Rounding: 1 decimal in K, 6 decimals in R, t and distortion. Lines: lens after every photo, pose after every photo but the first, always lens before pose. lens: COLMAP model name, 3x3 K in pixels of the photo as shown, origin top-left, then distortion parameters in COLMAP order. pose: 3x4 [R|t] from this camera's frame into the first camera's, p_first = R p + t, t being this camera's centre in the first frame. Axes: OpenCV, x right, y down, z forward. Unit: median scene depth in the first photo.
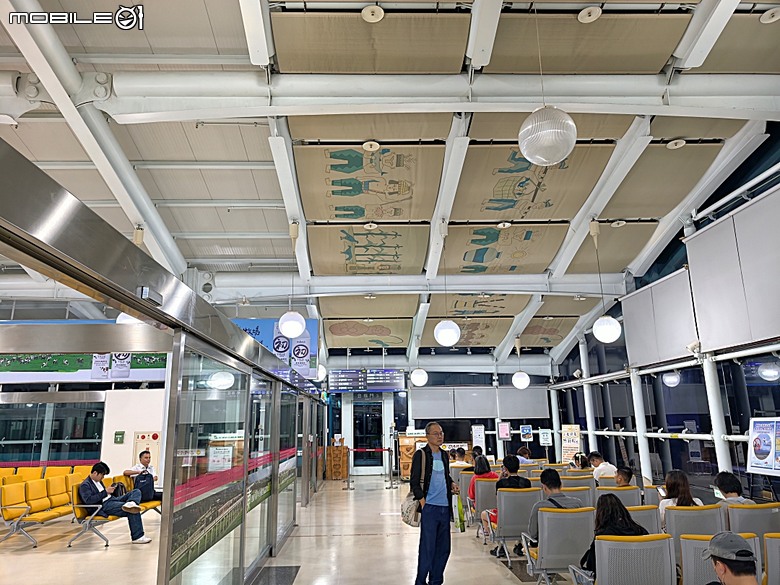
lens RADIAL K [[560.1, 0, 390.0], [0, 560.1, 292.5], [0, 0, 1]] dist [0.004860, 0.002293]
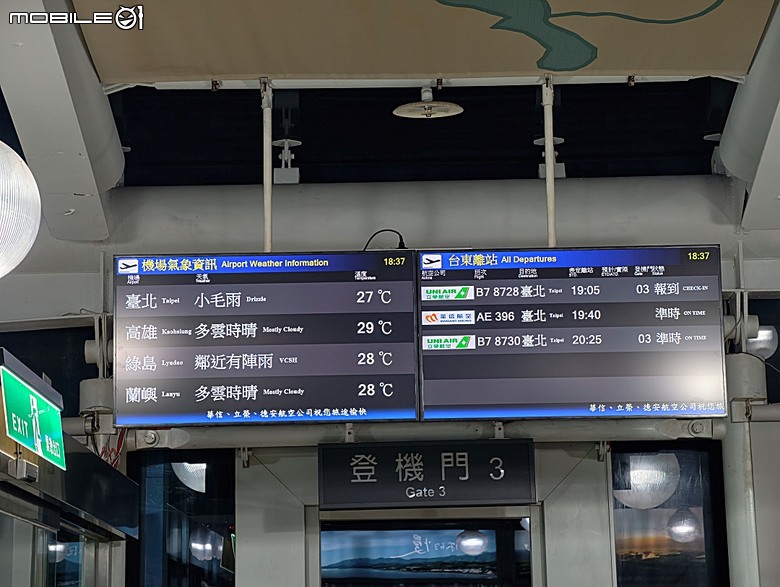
lens RADIAL K [[1931.7, 0, 390.0], [0, 1931.7, 293.5], [0, 0, 1]] dist [-0.012553, -0.031538]
pose [[0.998842, -0.009466, -0.047175, -0.026531], [0.011471, 0.999034, 0.042415, 0.124132], [0.046727, -0.042907, 0.997986, 0.549365]]
